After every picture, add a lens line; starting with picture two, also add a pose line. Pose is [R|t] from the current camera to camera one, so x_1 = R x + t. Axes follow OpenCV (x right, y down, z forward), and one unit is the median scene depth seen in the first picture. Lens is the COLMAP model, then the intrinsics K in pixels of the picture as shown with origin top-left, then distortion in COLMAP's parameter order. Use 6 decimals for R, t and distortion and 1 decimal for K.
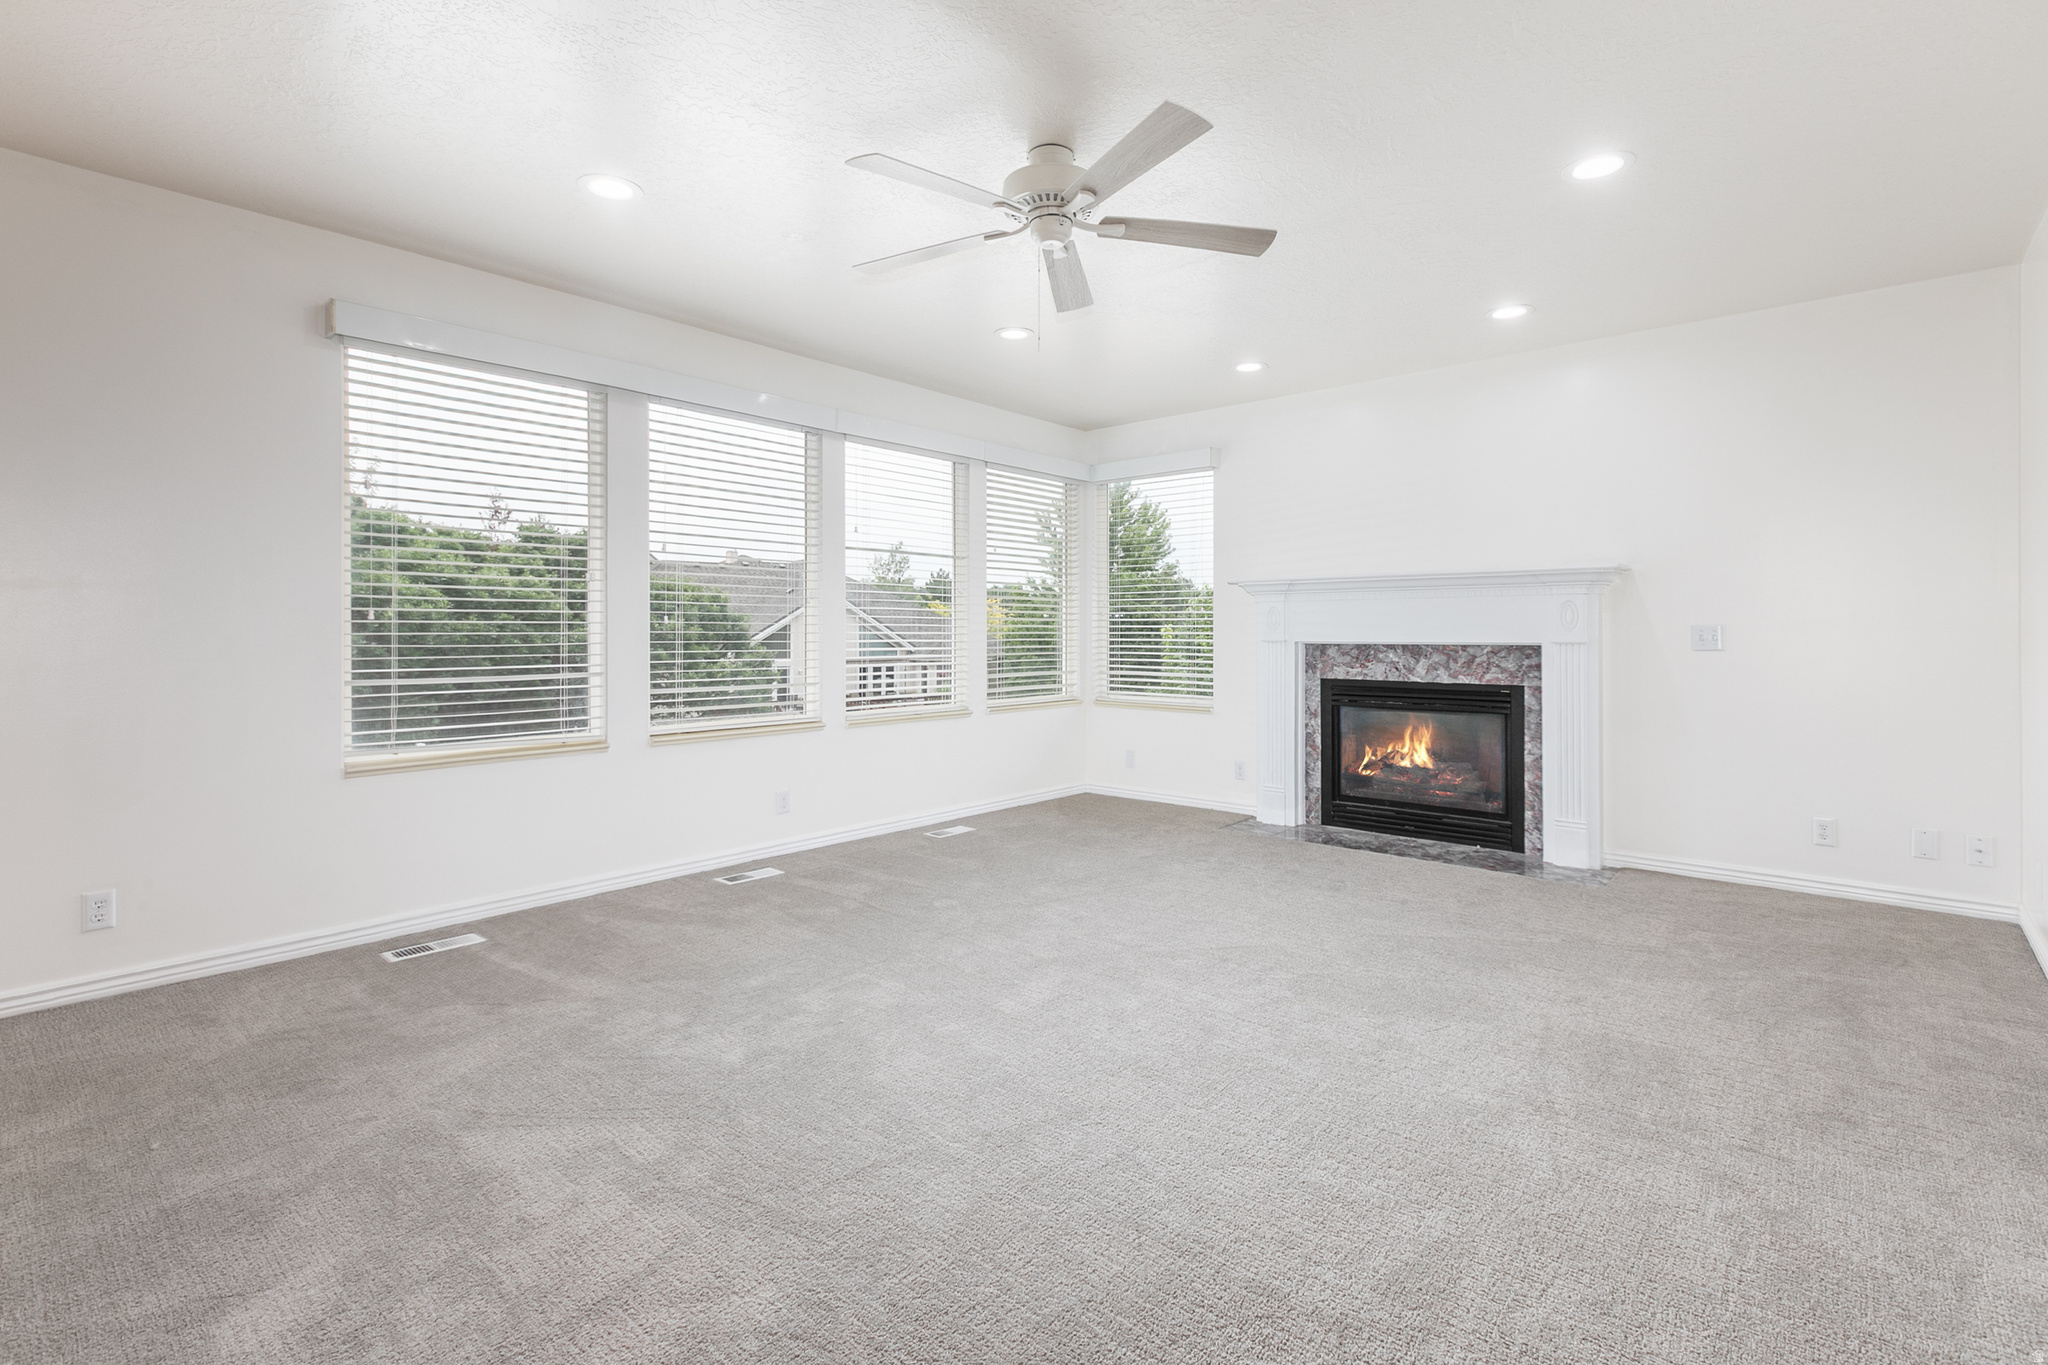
lens RADIAL K [[927.1, 0, 1020.6], [0, 927.1, 668.7], [0, 0, 1]] dist [-0.000467, -0.000105]
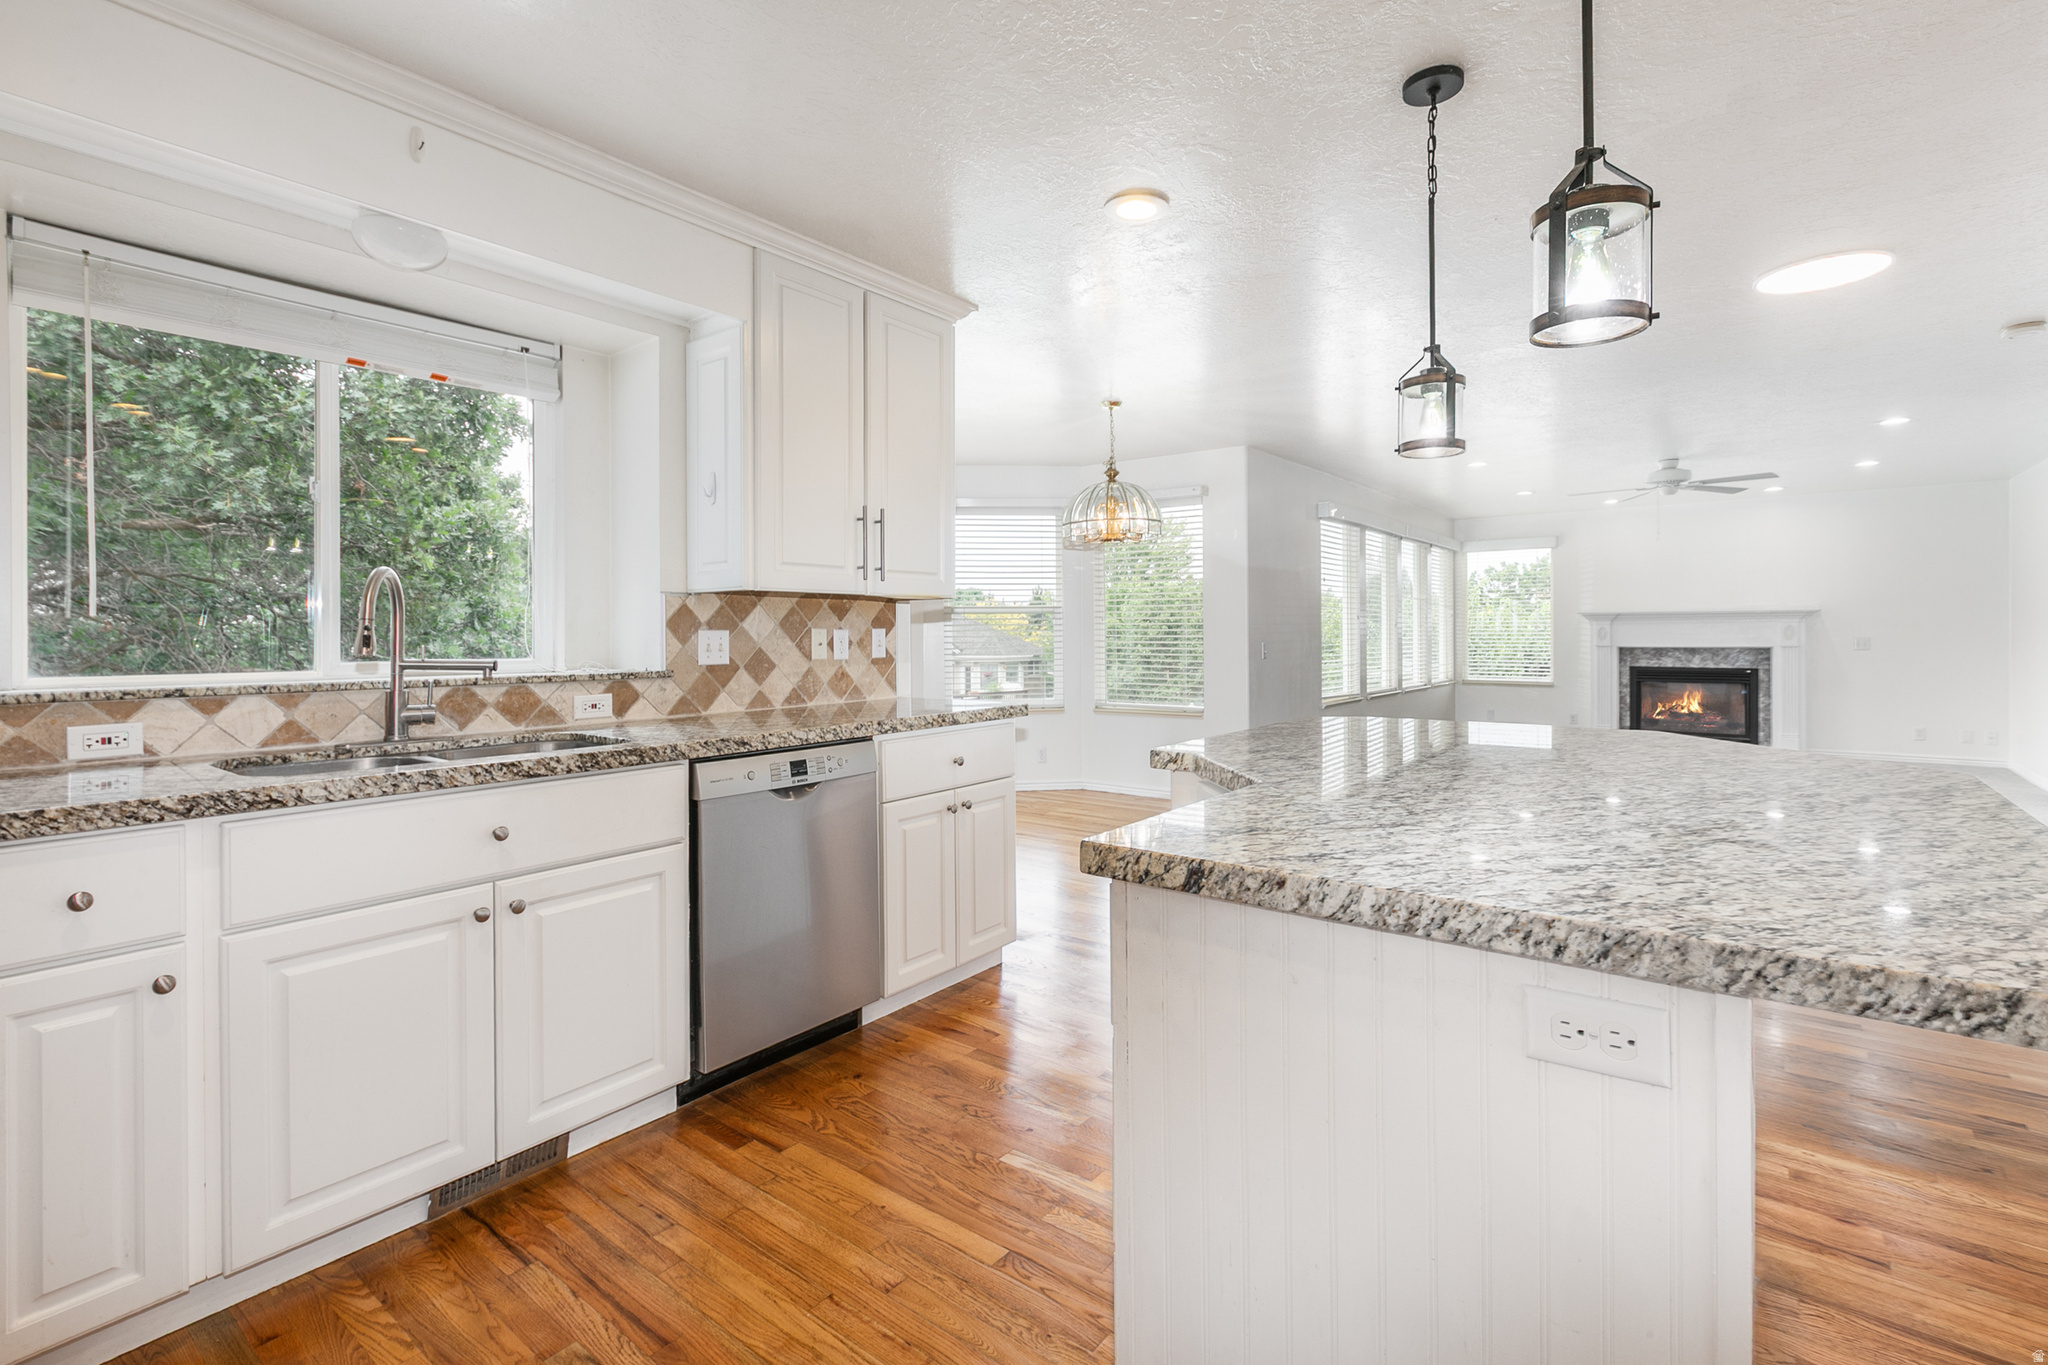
lens RADIAL K [[927.1, 0, 1031.3], [0, 927.1, 667.7], [0, 0, 1]] dist [-0.000467, -0.000105]
pose [[0.998761, -0.003854, 0.049618, -1.011973], [0.003952, 0.999990, -0.001876, 0.013122], [-0.049611, 0.002069, 0.998766, -0.818900]]
